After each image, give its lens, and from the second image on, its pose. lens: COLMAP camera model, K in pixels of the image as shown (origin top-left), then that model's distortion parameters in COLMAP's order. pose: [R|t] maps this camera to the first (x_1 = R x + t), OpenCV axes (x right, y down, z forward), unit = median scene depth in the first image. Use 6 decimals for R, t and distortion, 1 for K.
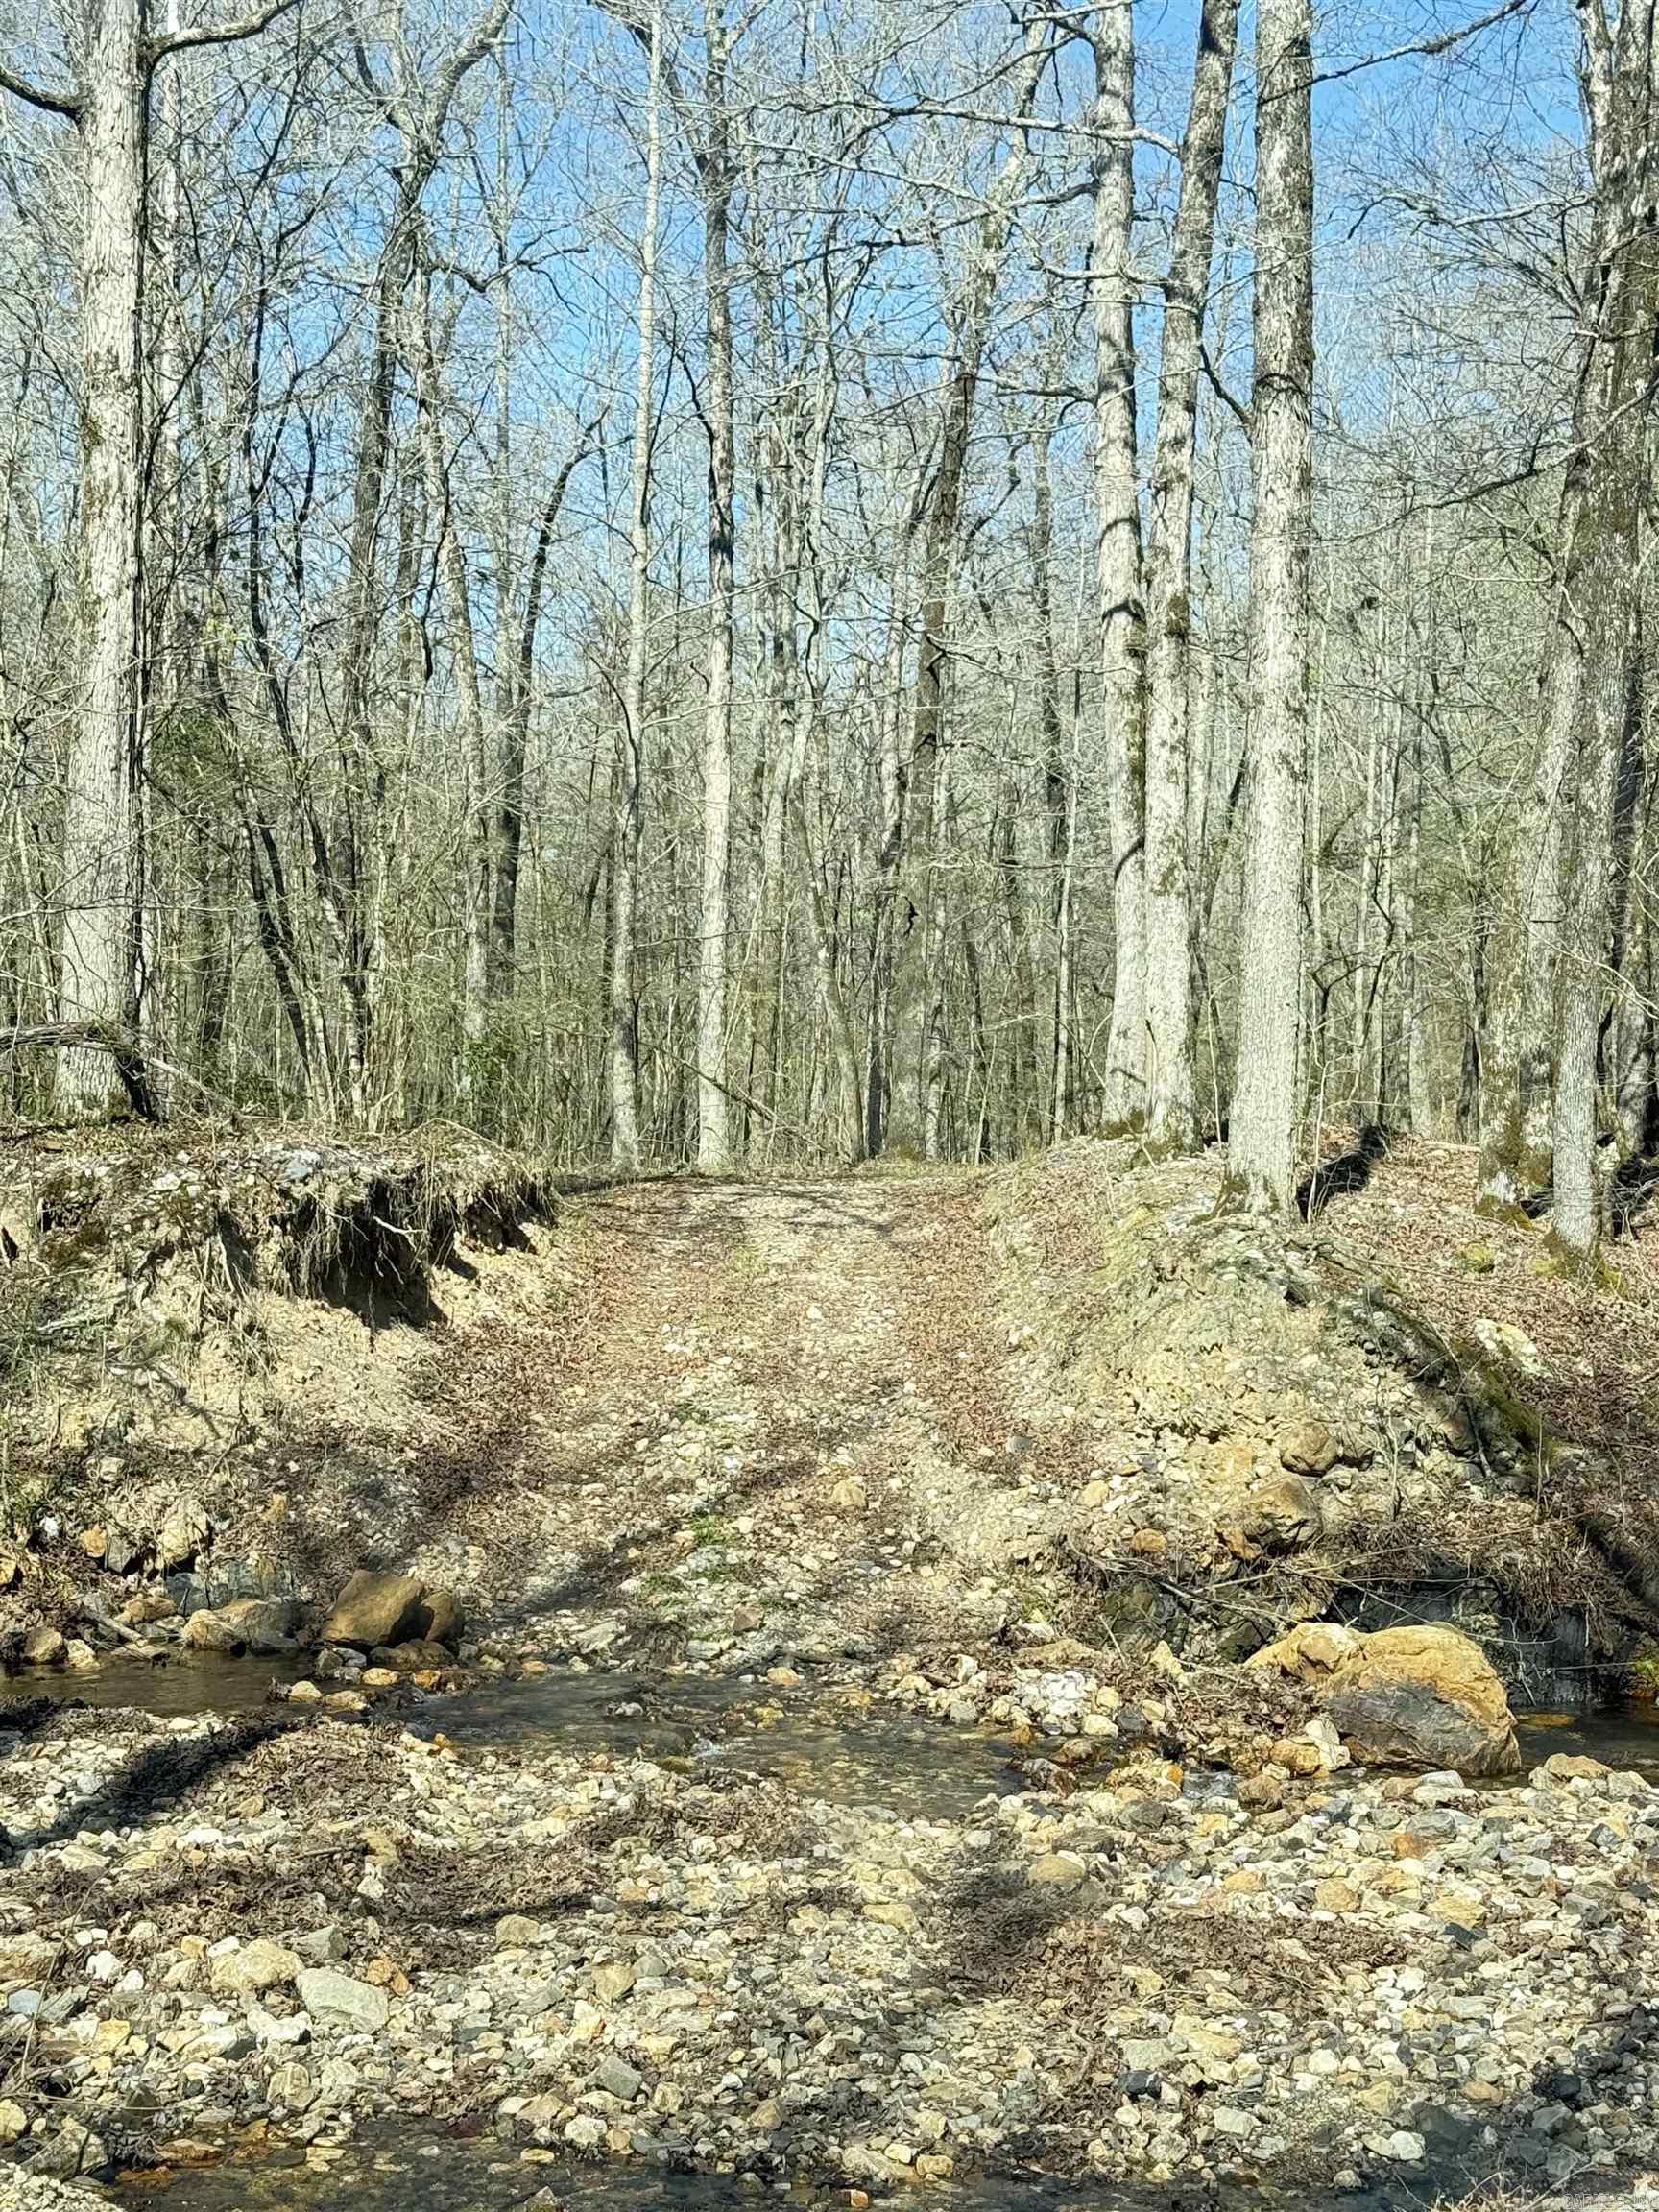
lens RADIAL K [[3676.9, 0, 838.7], [0, 3676.9, 1125.0], [0, 0, 1]] dist [0.126467, 0.000000]
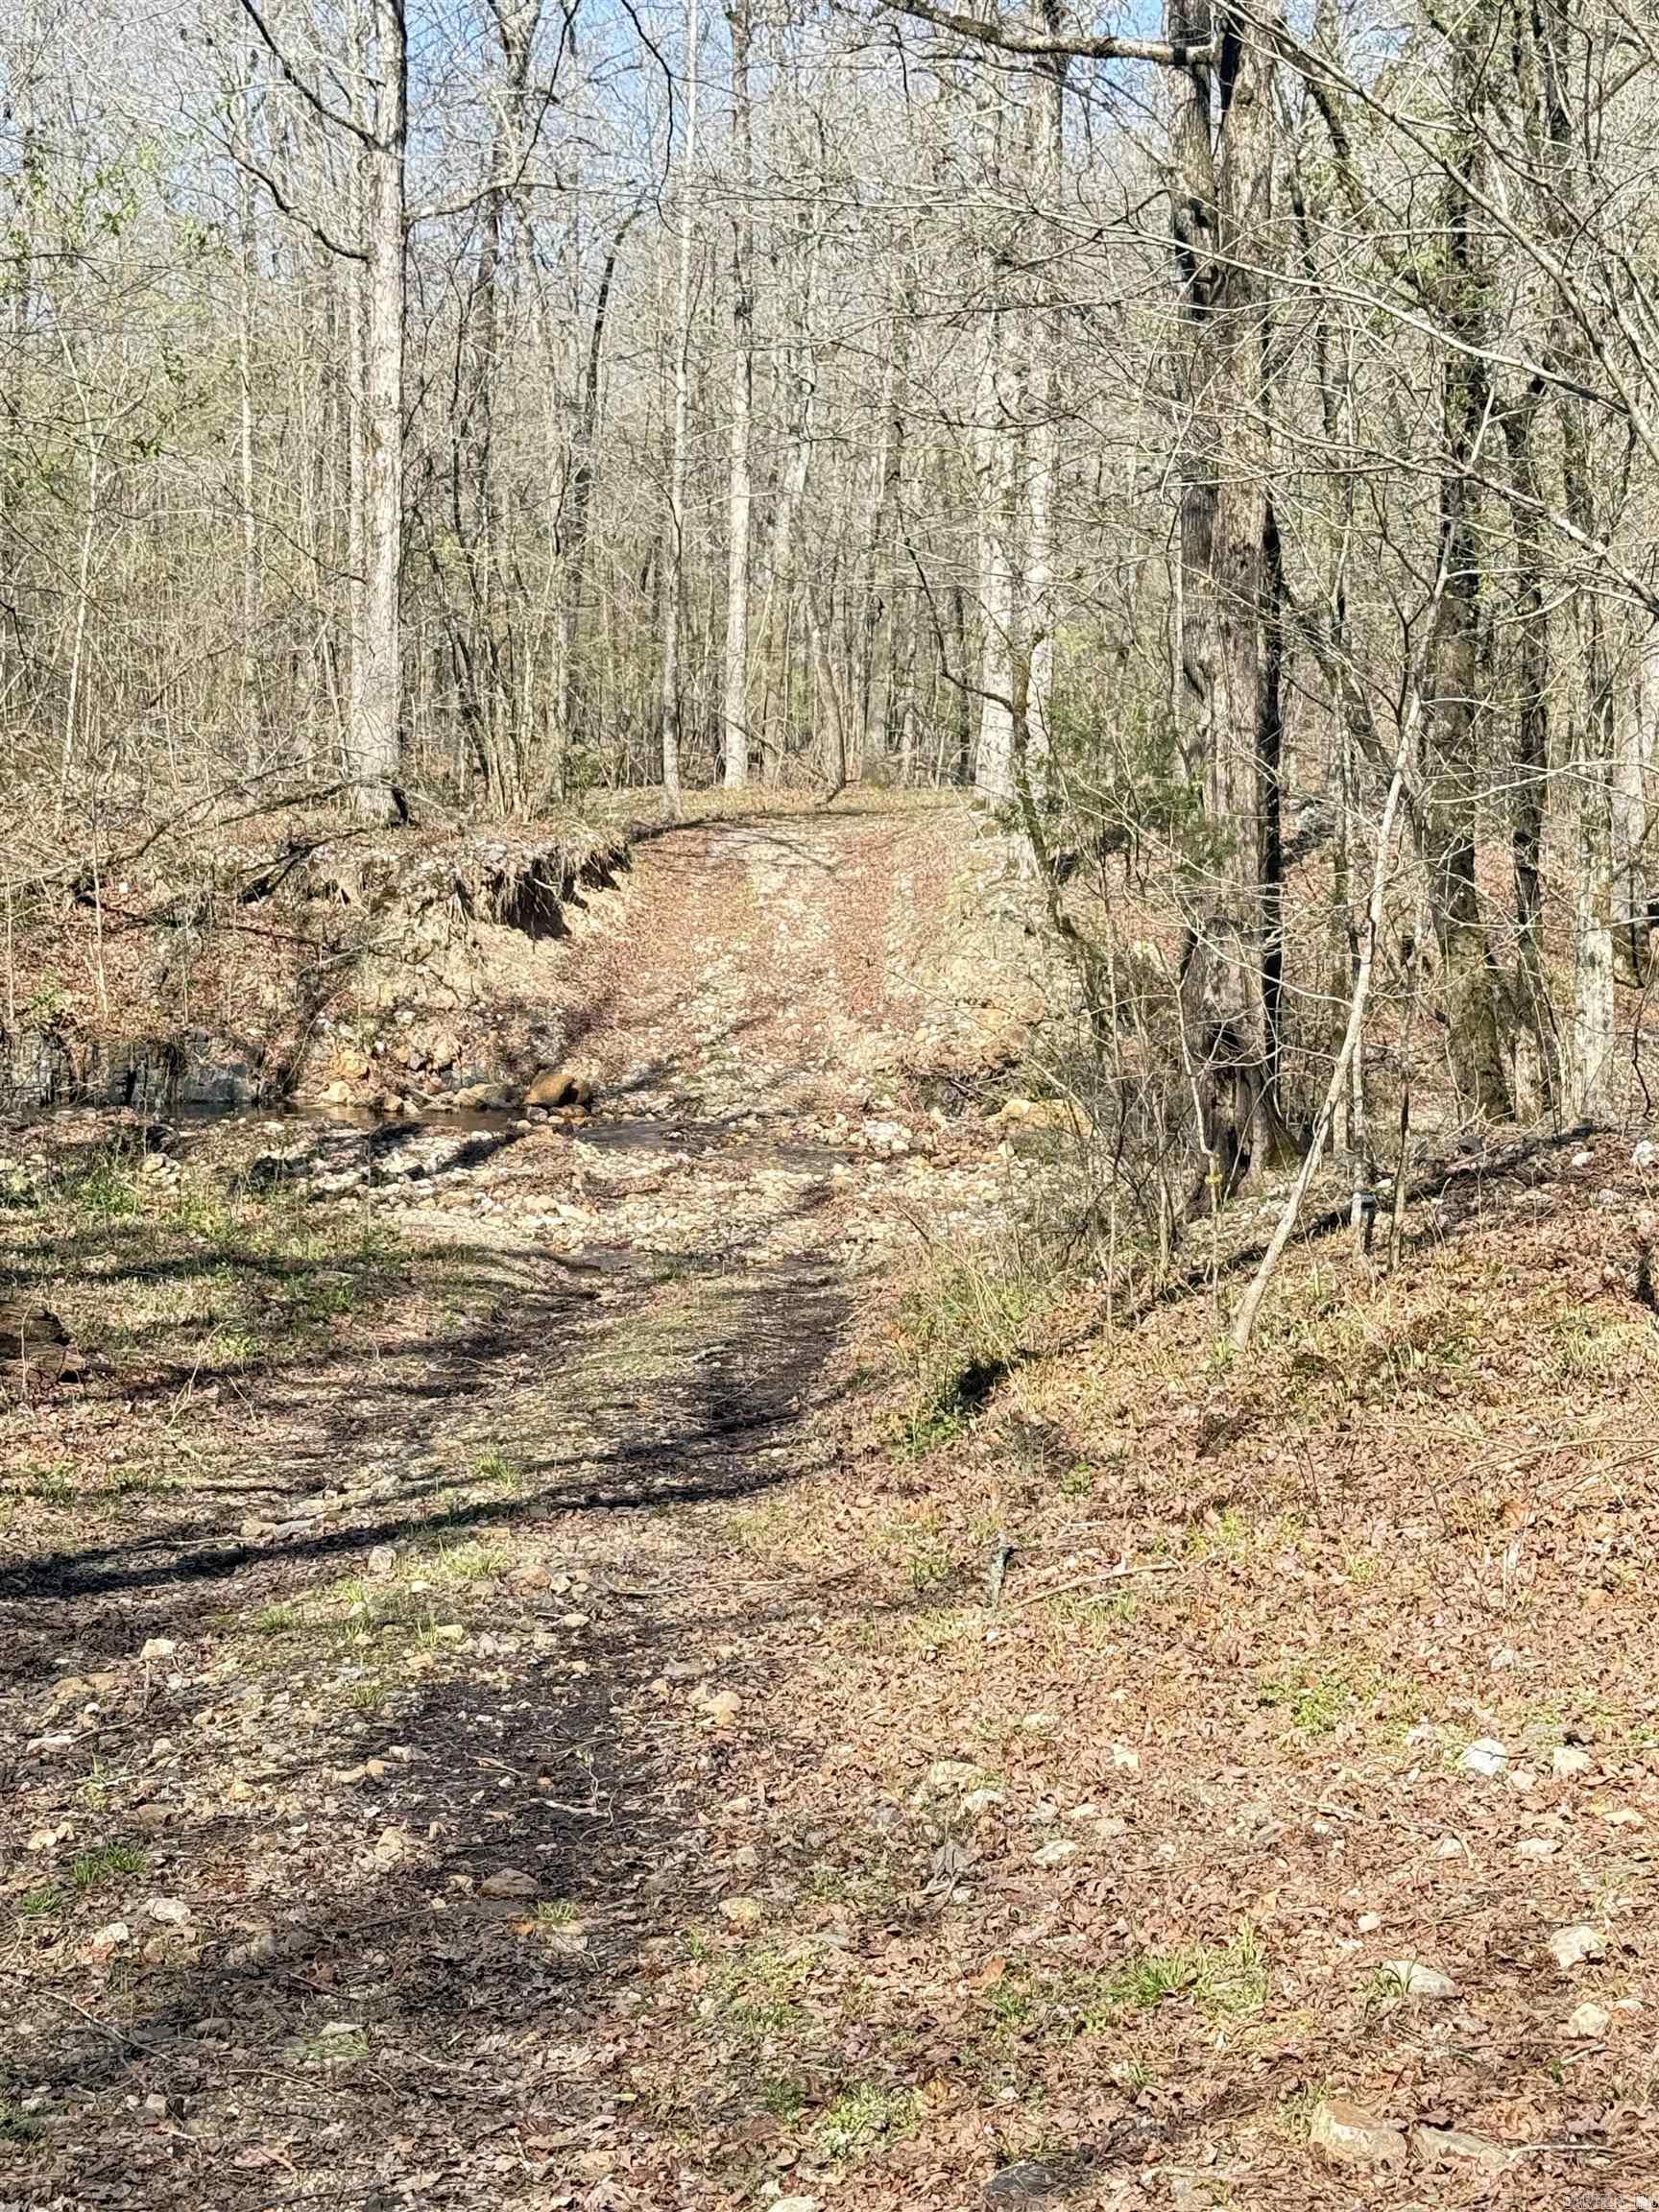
lens RADIAL K [[3676.9, 0, 832.1], [0, 3676.9, 1112.6], [0, 0, 1]] dist [0.126467, 0.000000]
pose [[0.999883, 0.008365, -0.012773, 0.049668], [-0.006719, 0.992278, 0.123851, -0.096579], [0.013711, -0.123751, 0.992219, -0.903954]]
